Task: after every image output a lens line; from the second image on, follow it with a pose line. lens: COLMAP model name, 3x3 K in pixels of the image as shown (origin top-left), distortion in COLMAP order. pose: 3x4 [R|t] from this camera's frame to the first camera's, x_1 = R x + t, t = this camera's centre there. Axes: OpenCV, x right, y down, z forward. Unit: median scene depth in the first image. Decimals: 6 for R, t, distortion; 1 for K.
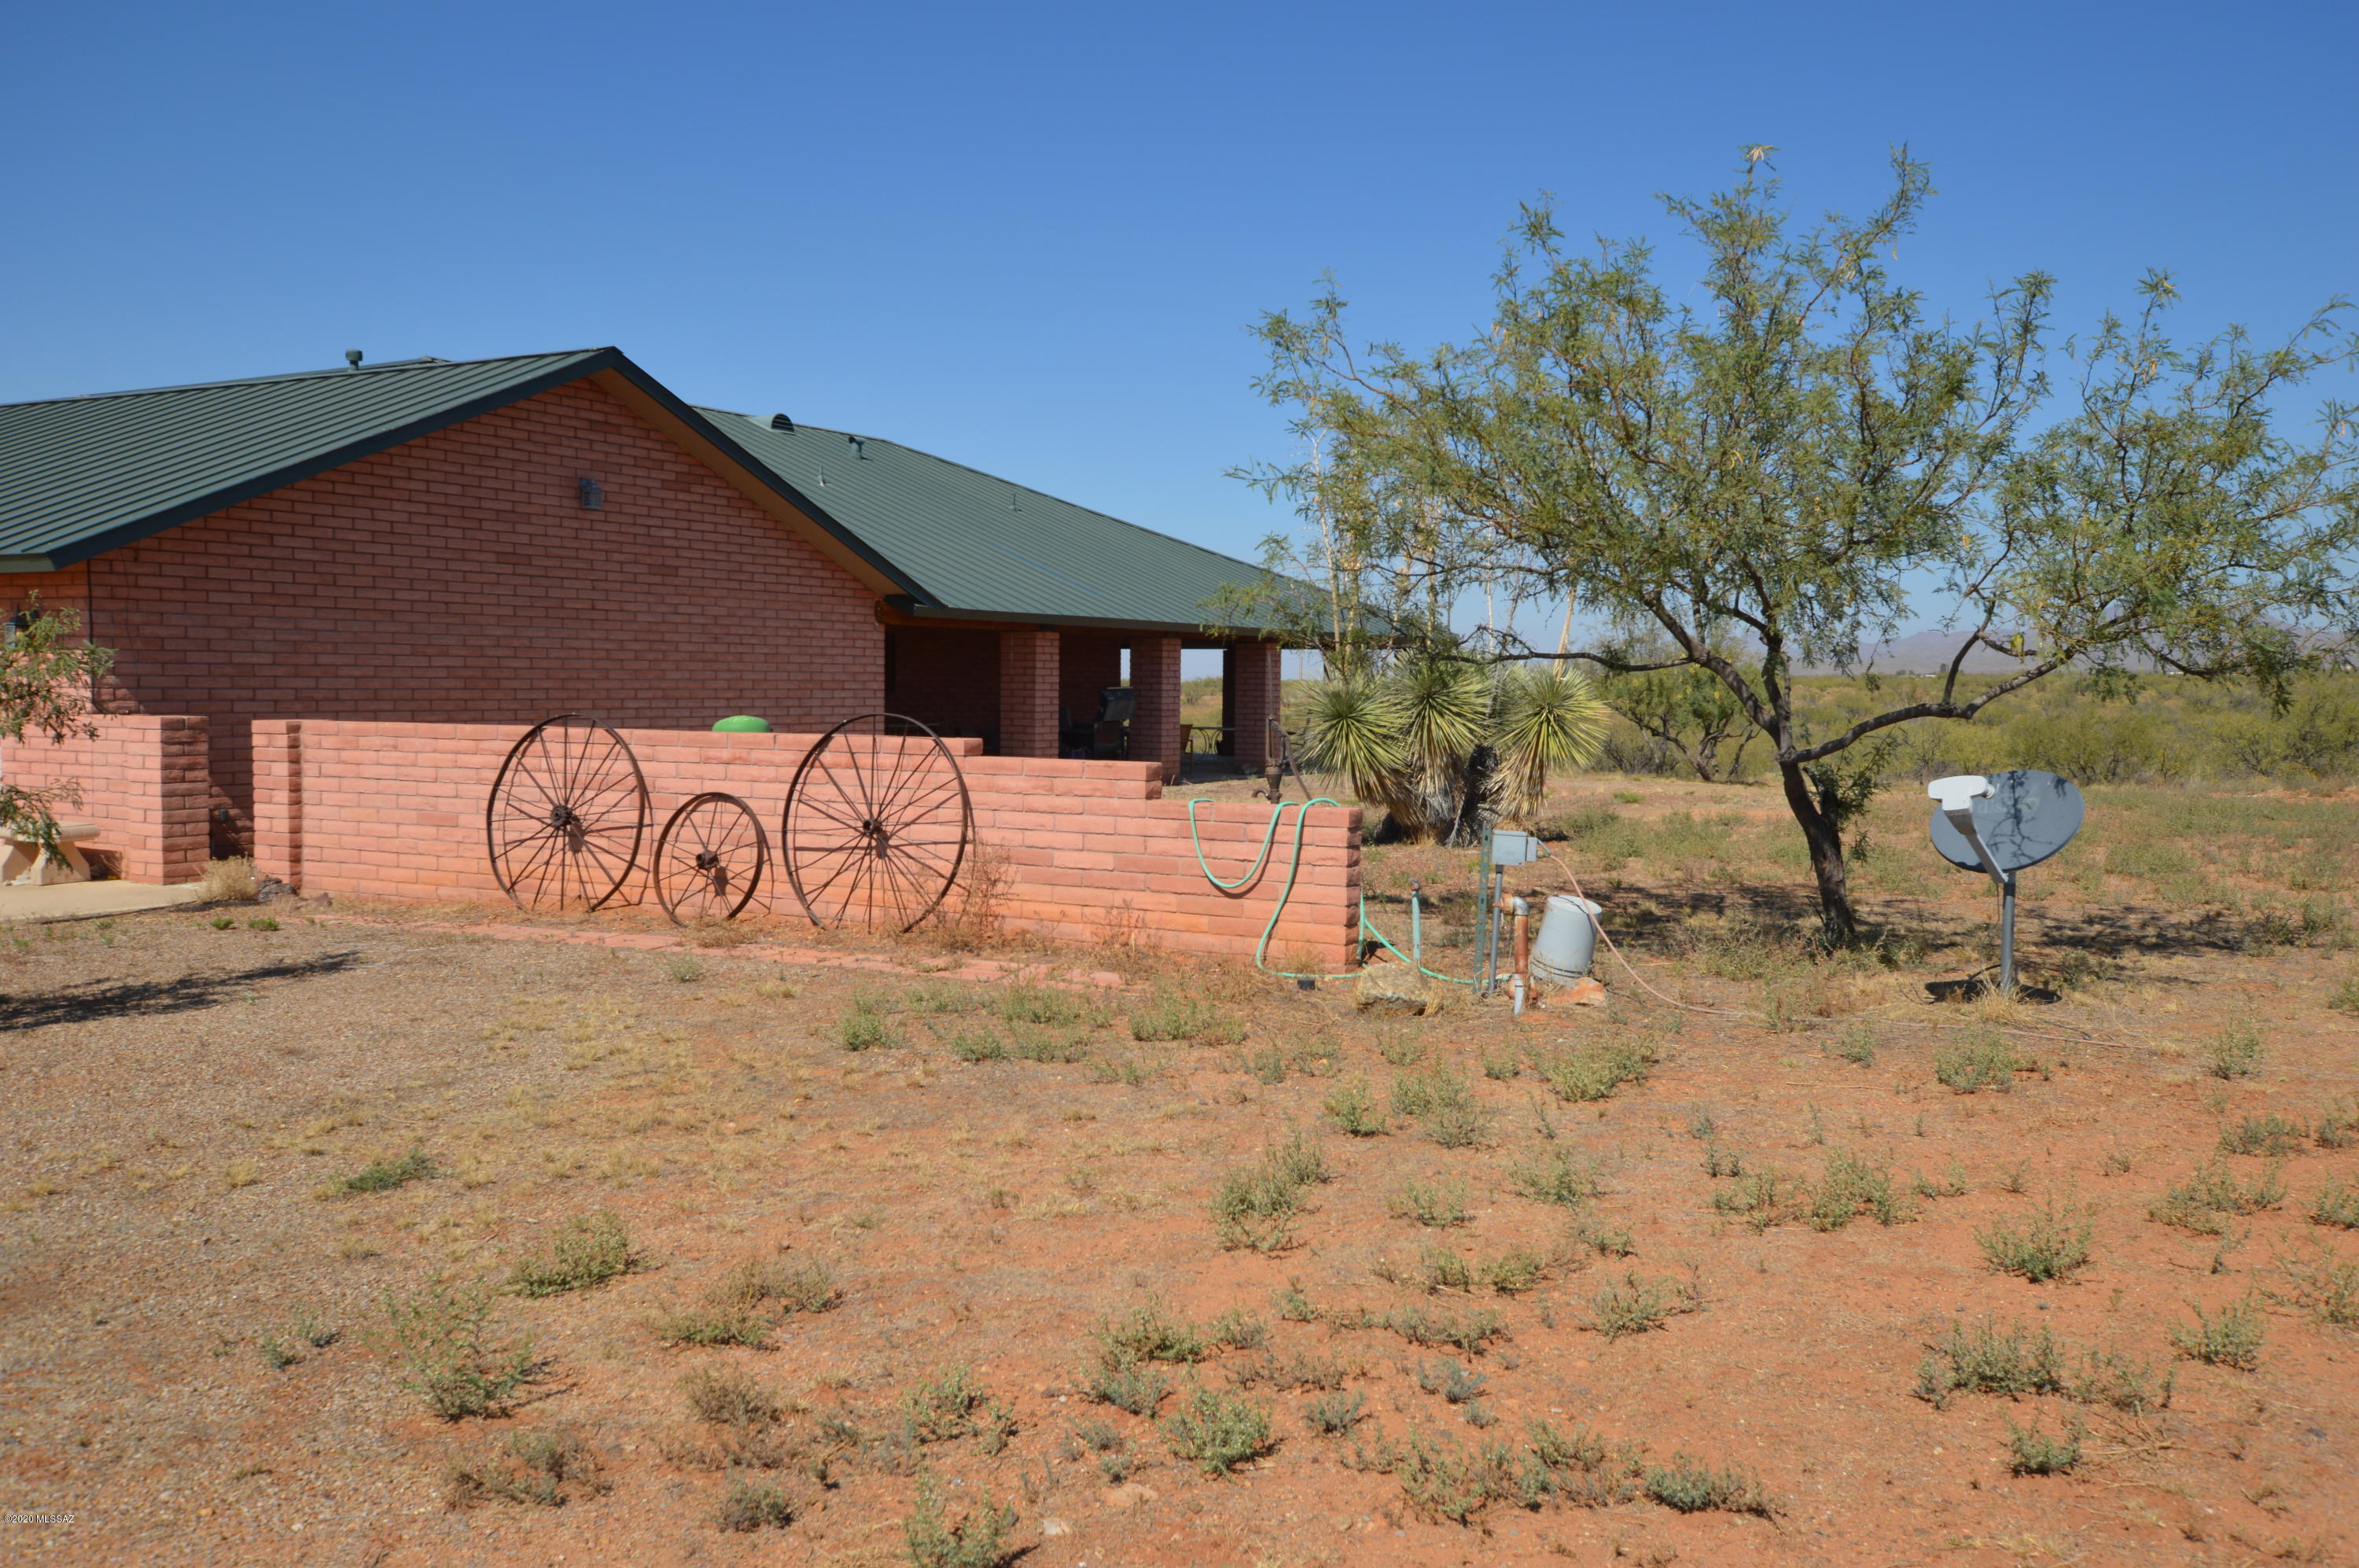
lens RADIAL K [[1967.5, 0, 1165.5], [0, 1967.5, 780.2], [0, 0, 1]] dist [-0.012011, 0.067209]
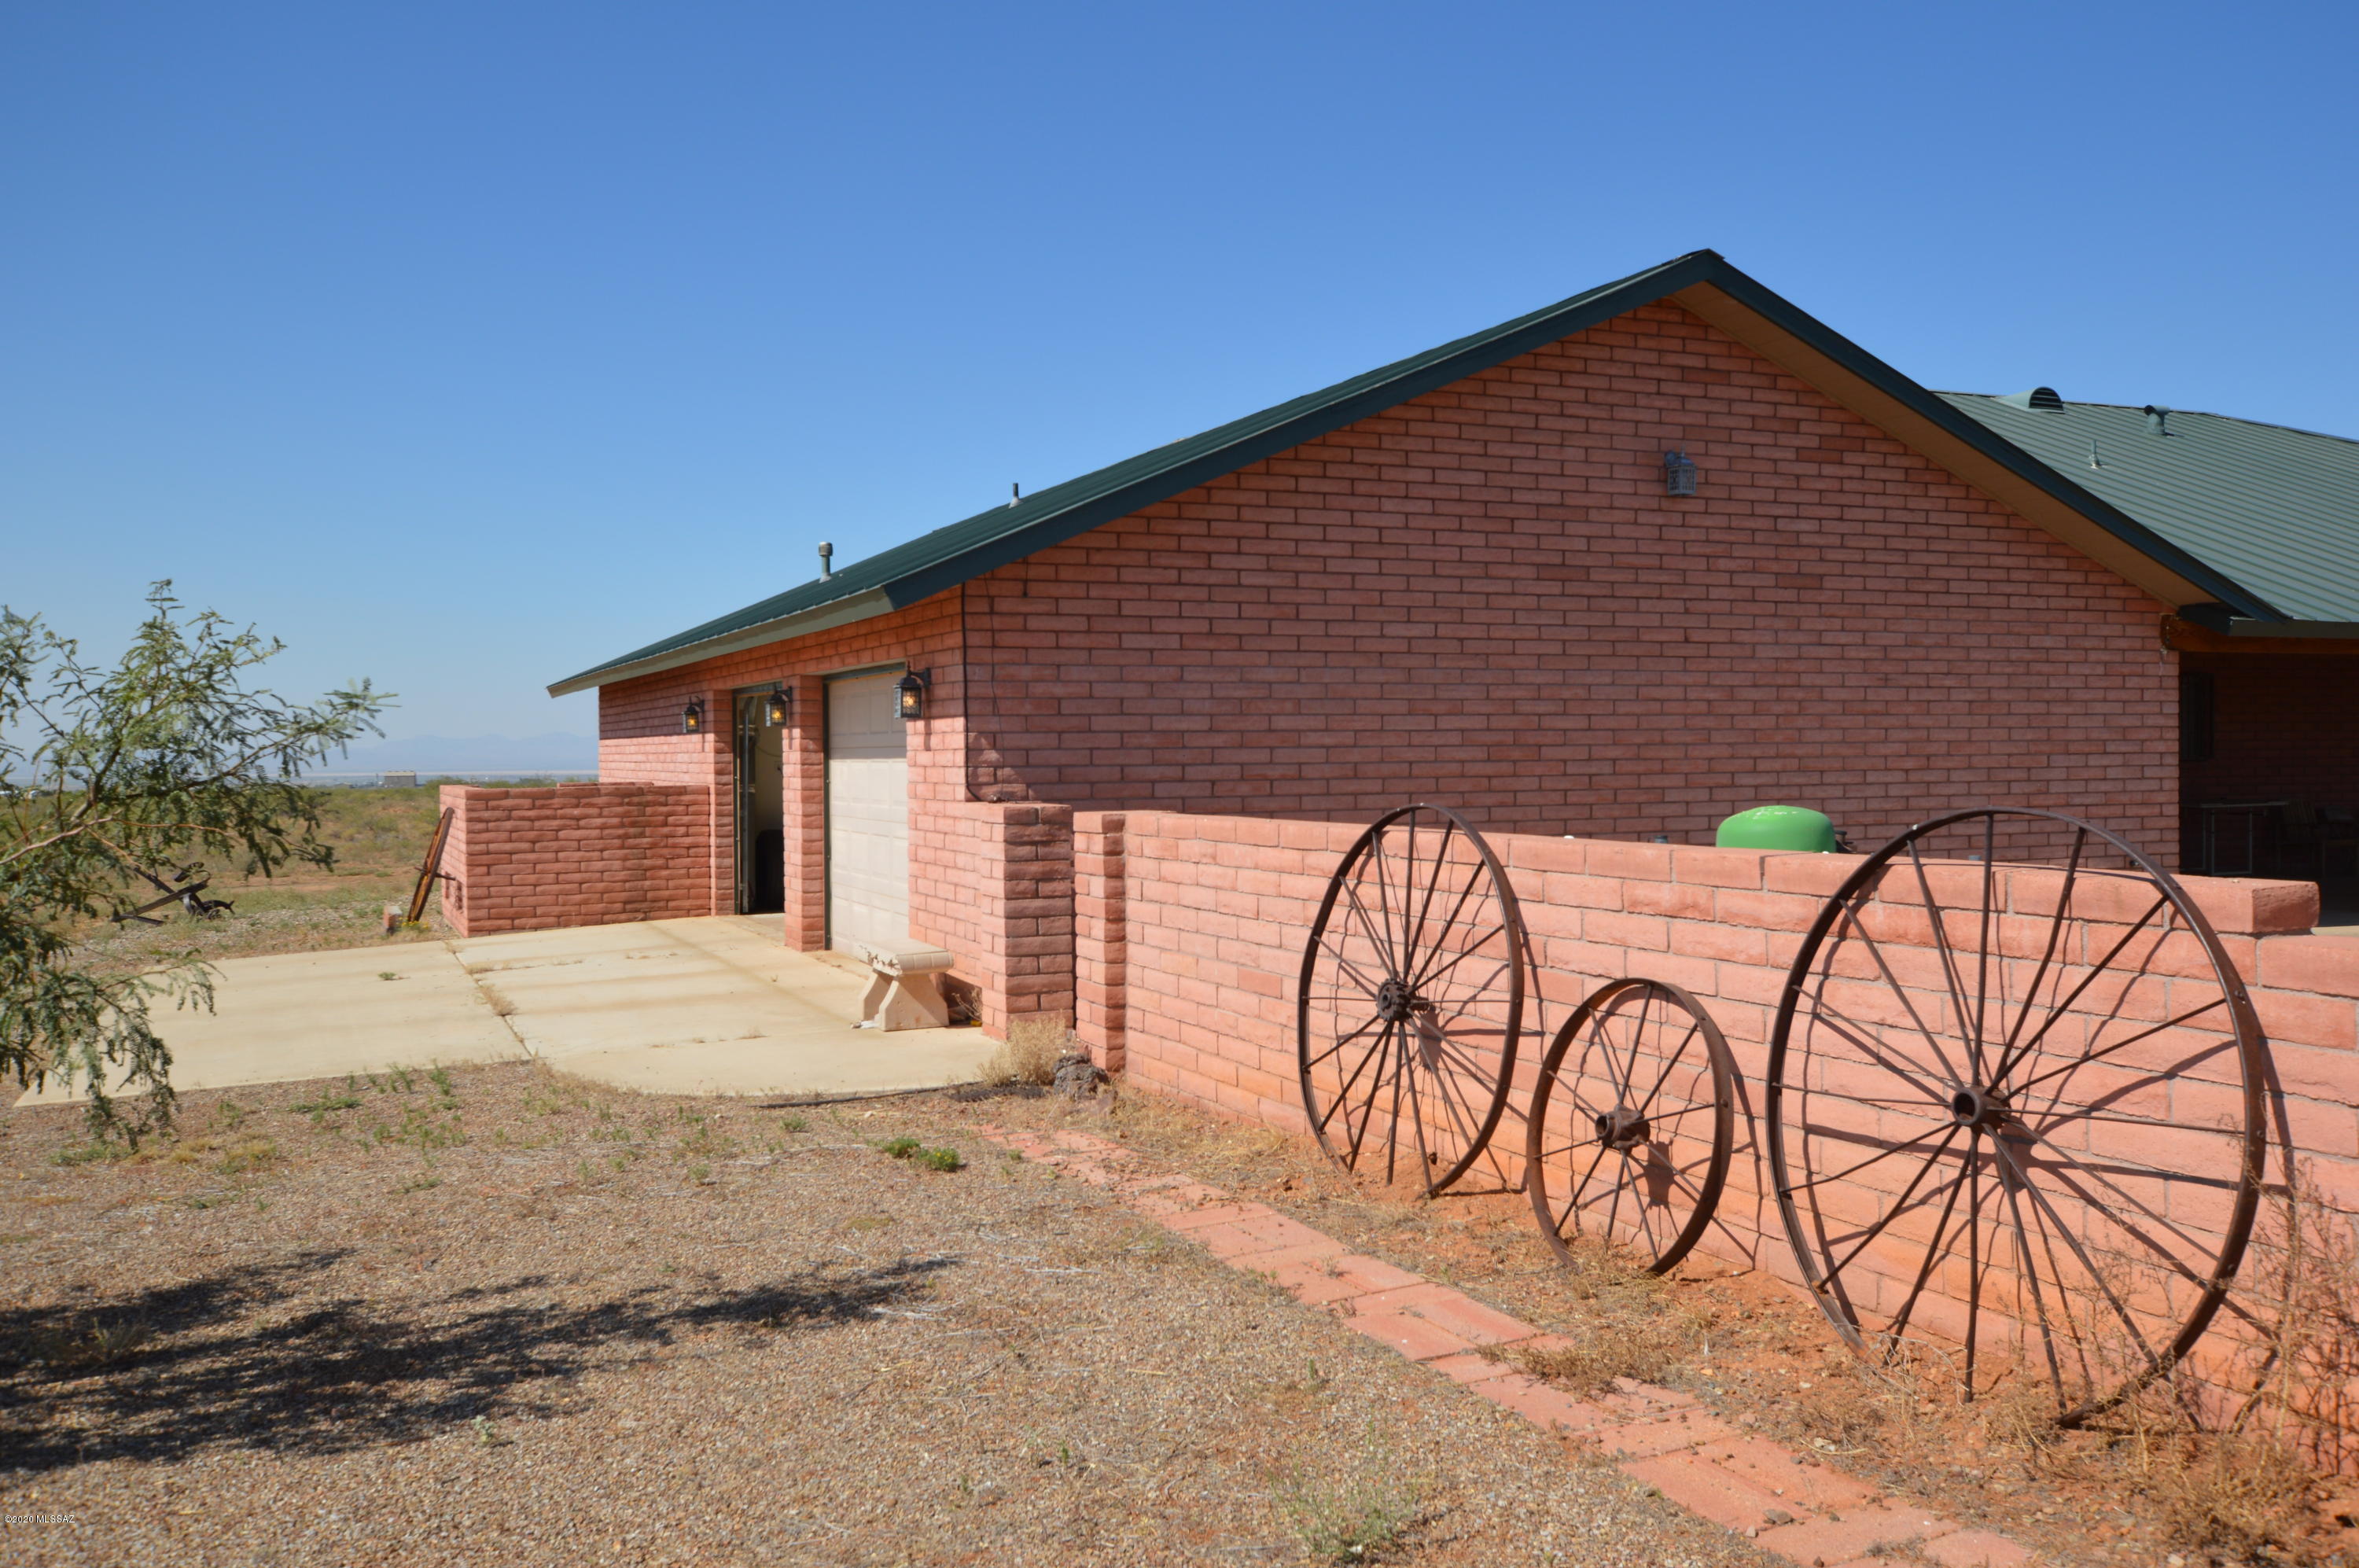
lens RADIAL K [[1967.5, 0, 1165.5], [0, 1967.5, 780.2], [0, 0, 1]] dist [-0.012011, 0.067209]
pose [[0.801096, -0.009067, -0.598467, -0.038059], [-0.012933, 0.999390, -0.032452, -0.019907], [0.598396, 0.033737, 0.800490, 0.480902]]
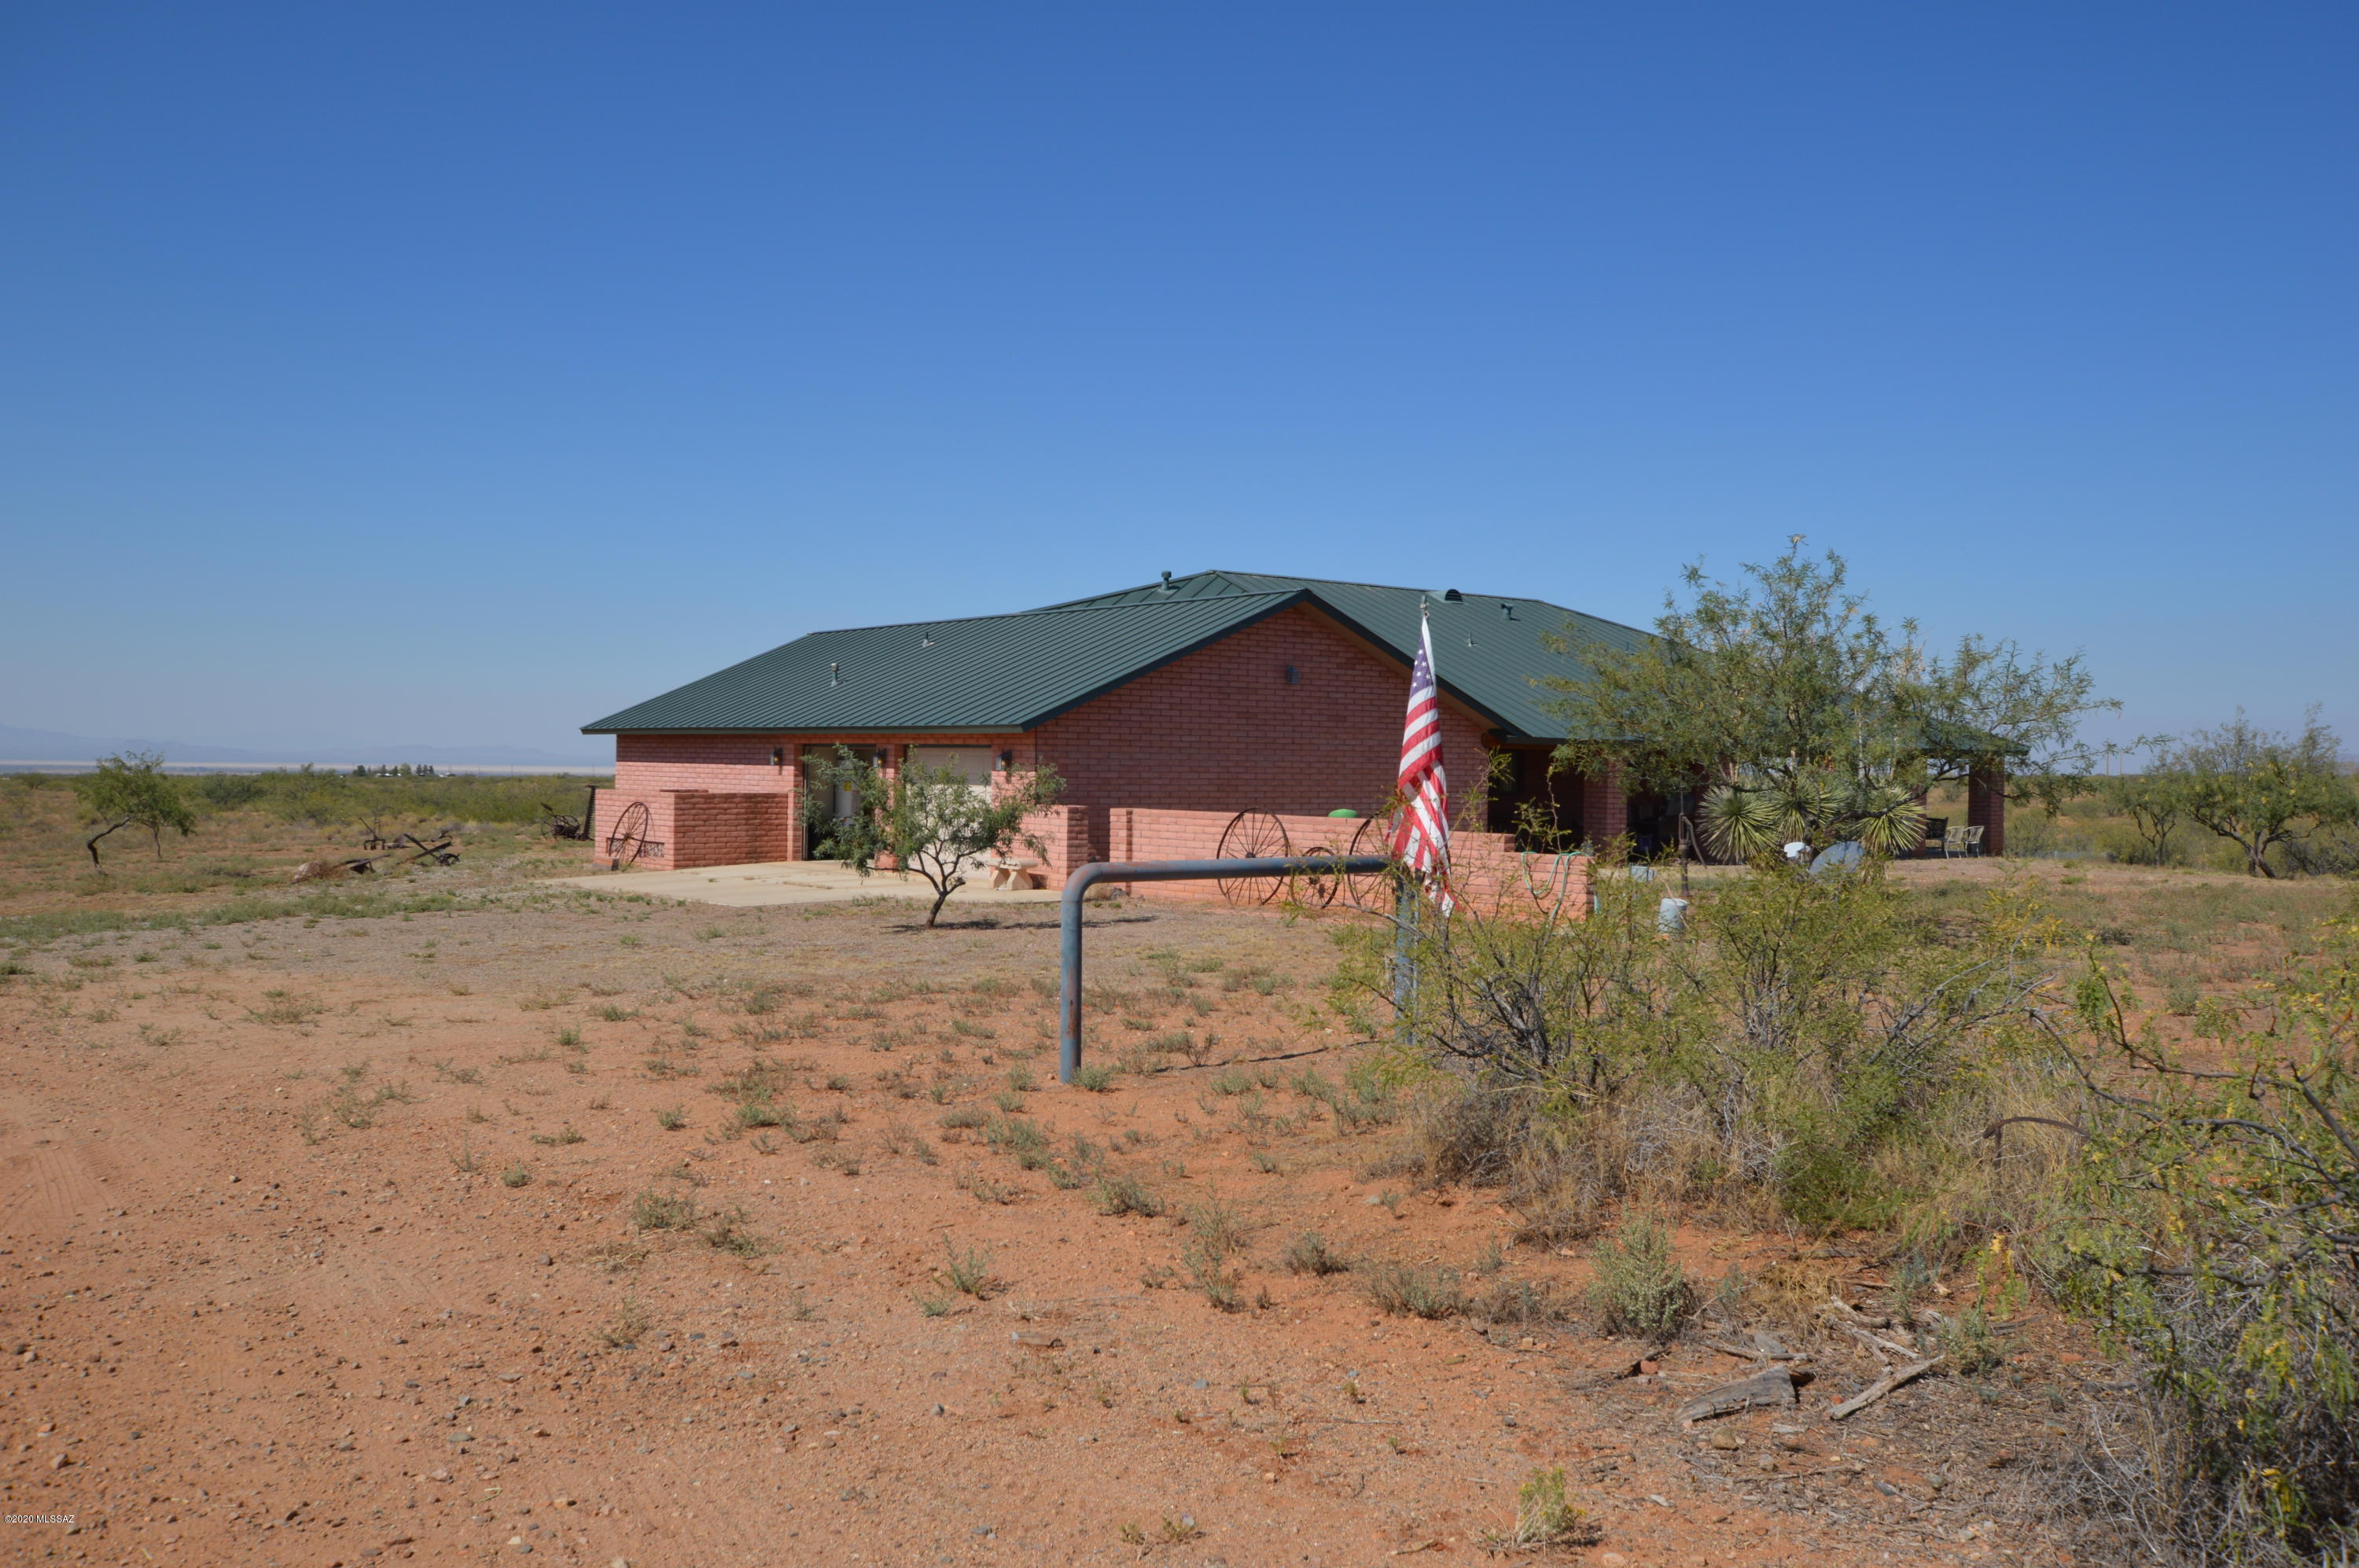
lens RADIAL K [[1967.5, 0, 1165.5], [0, 1967.5, 780.2], [0, 0, 1]] dist [-0.012011, 0.067209]
pose [[0.924225, 0.005974, -0.381803, 0.340309], [-0.023613, 0.998858, -0.041531, 0.021907], [0.381118, 0.047400, 0.923310, -0.801763]]
